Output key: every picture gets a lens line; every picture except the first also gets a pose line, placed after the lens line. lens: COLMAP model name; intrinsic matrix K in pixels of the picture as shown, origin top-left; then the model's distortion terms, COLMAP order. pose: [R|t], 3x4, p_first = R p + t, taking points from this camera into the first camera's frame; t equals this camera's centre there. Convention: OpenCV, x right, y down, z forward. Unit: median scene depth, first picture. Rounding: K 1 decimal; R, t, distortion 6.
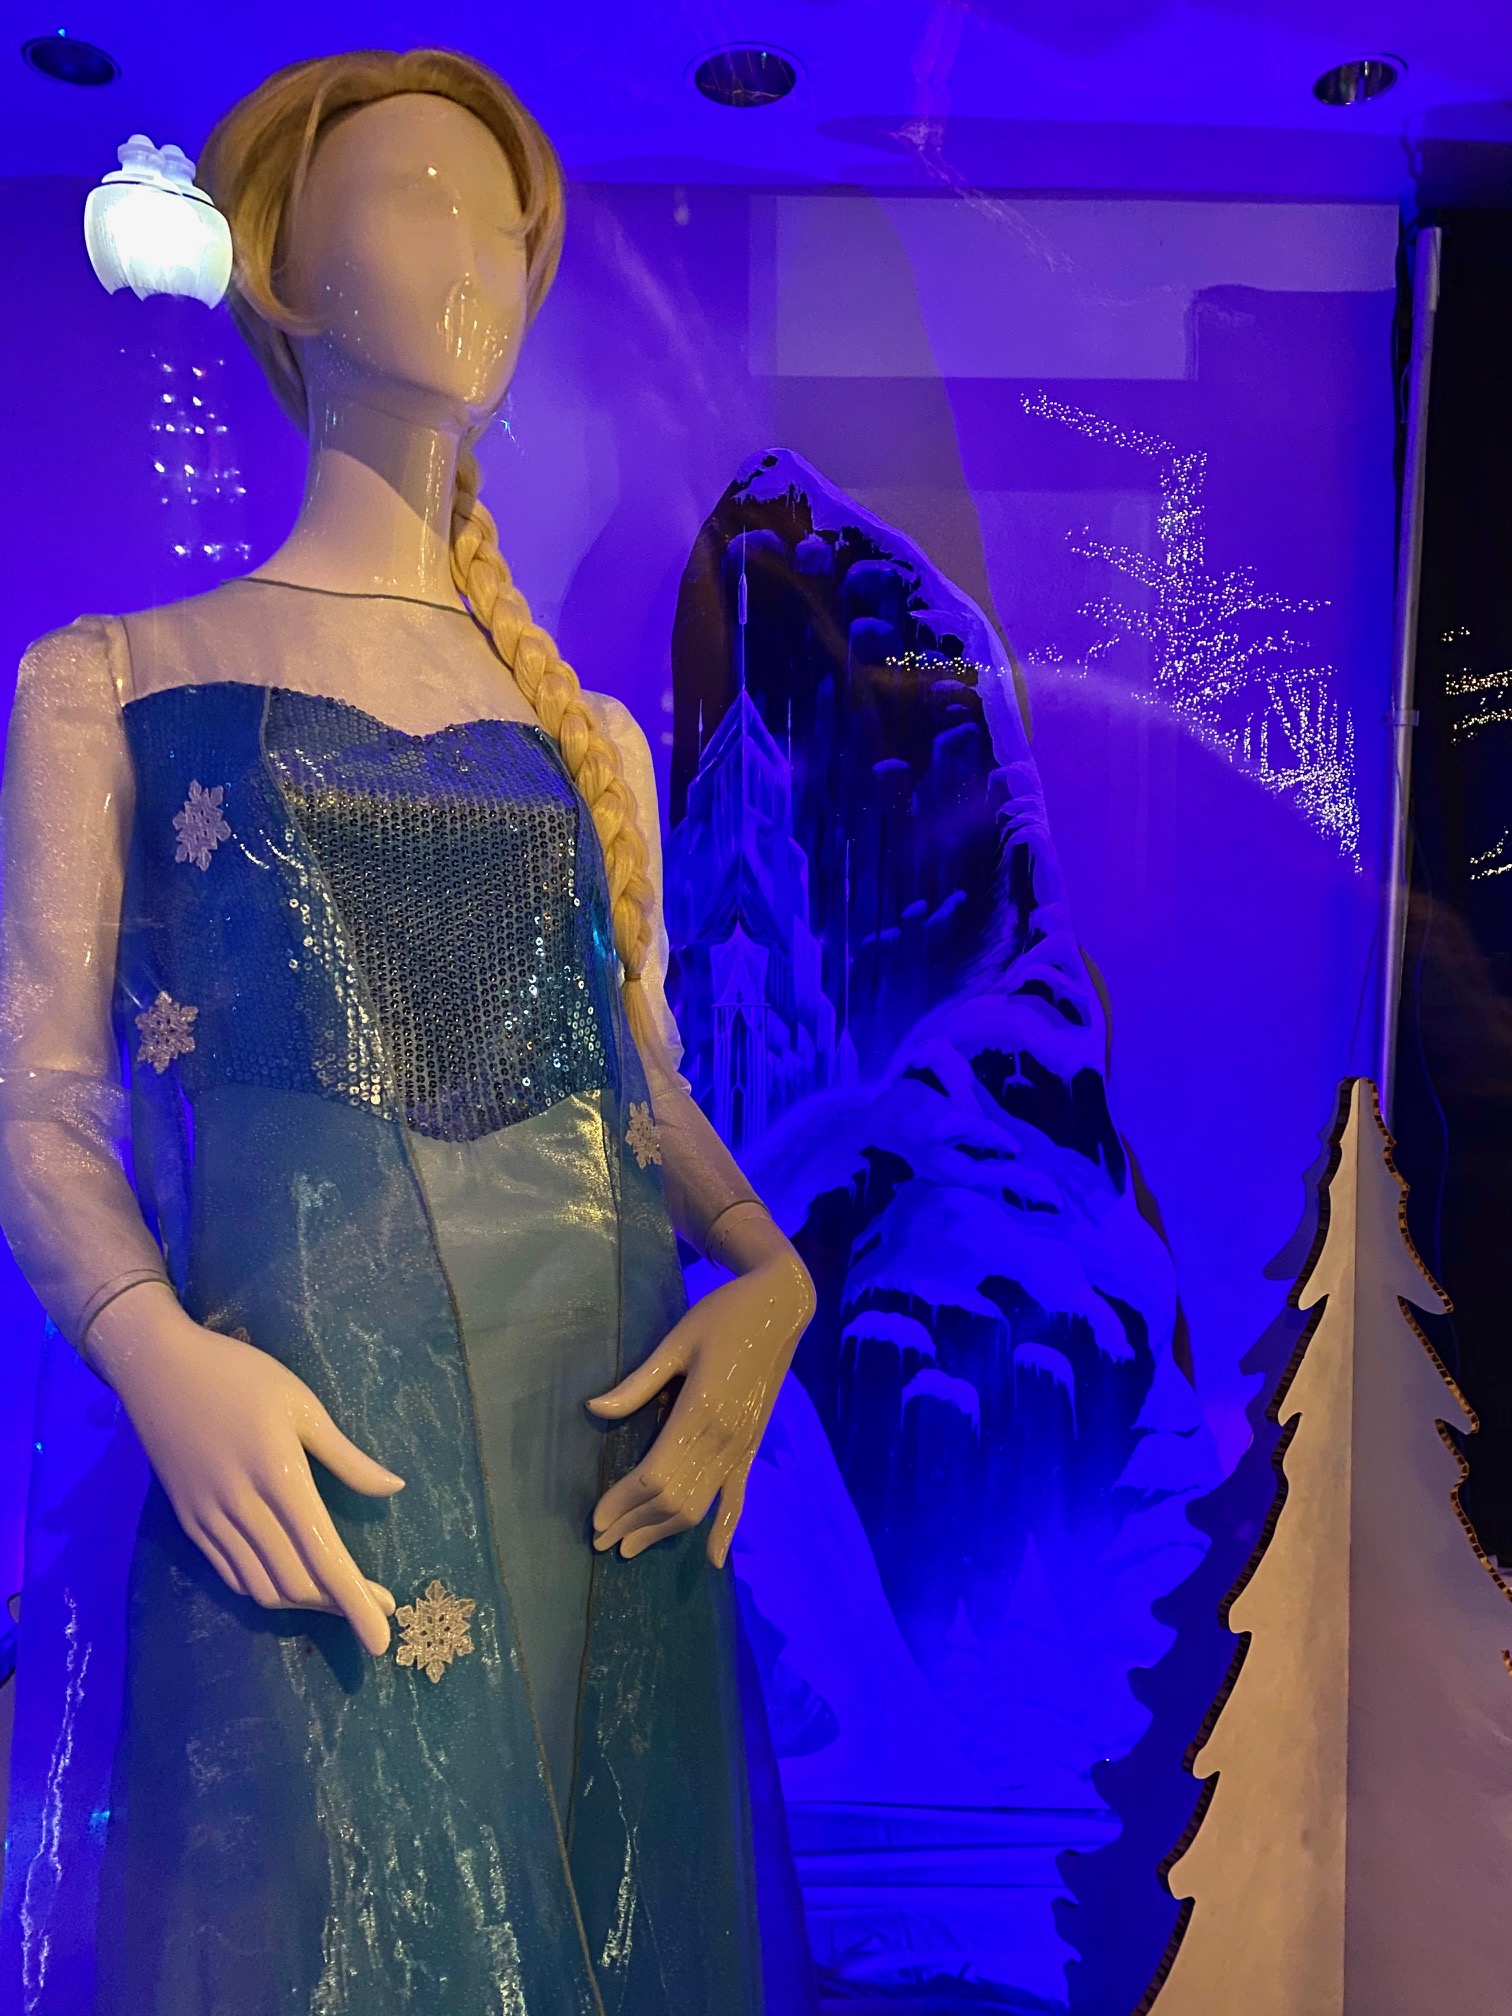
lens RADIAL K [[1521.4, 0, 766.7], [0, 1521.4, 994.5], [0, 0, 1]] dist [0.097762, -0.183049]
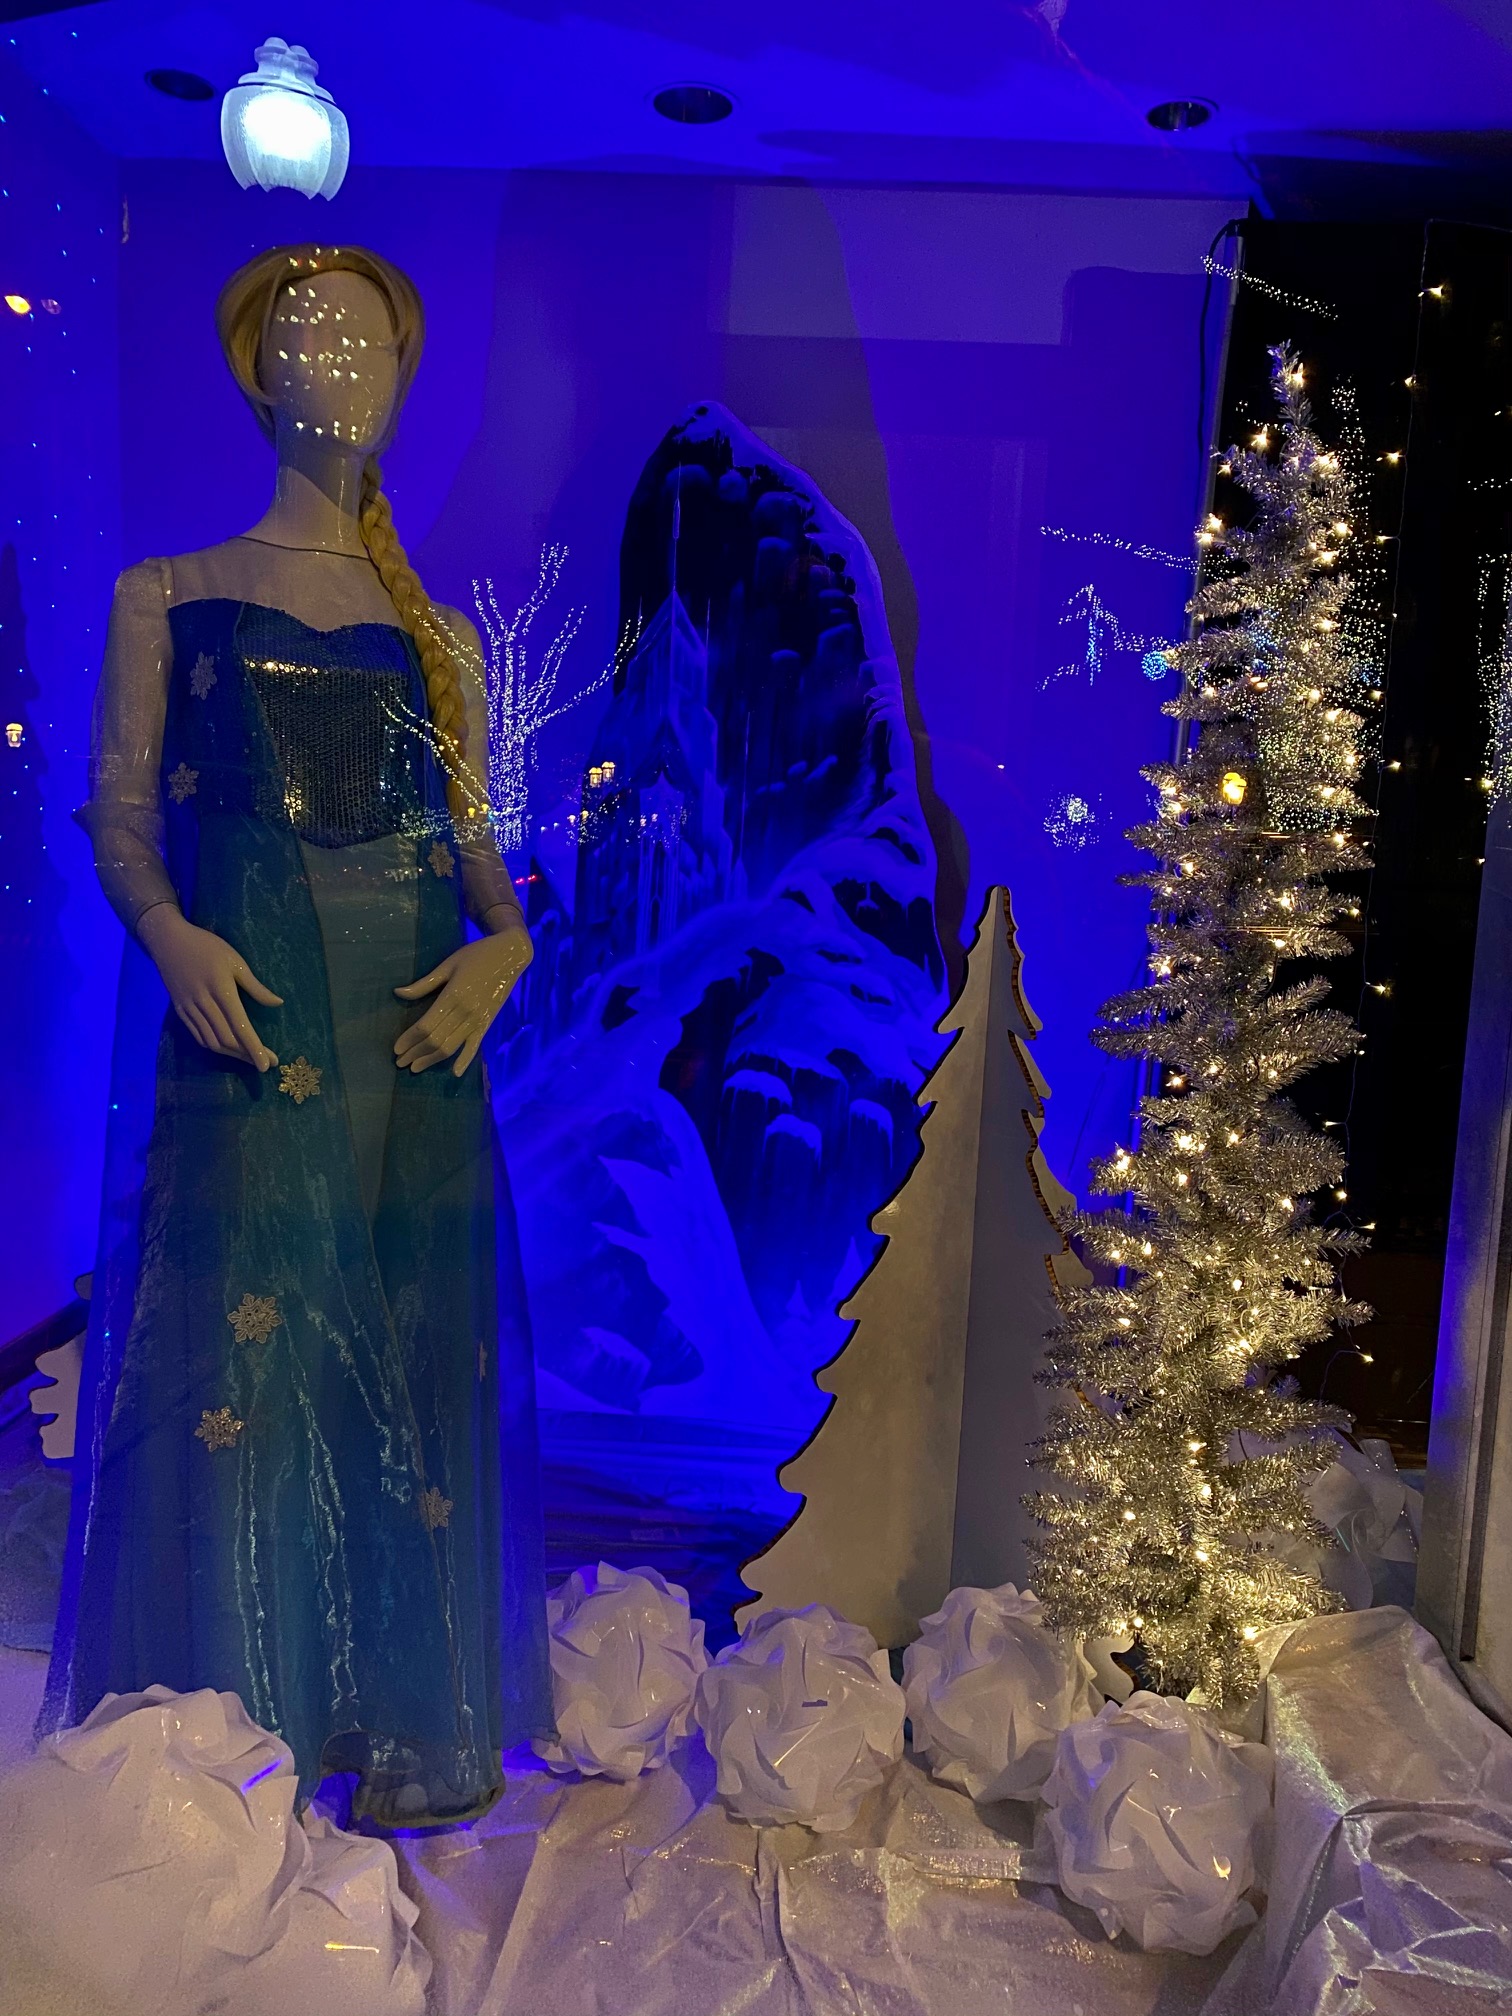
lens RADIAL K [[1589.0, 0, 805.2], [0, 1589.0, 1012.1], [0, 0, 1]] dist [0.108538, -0.237490]
pose [[0.996290, 0.057121, -0.064373, 0.206305], [-0.051768, 0.995290, 0.081963, 0.040175], [0.068752, -0.078326, 0.994554, -0.376994]]
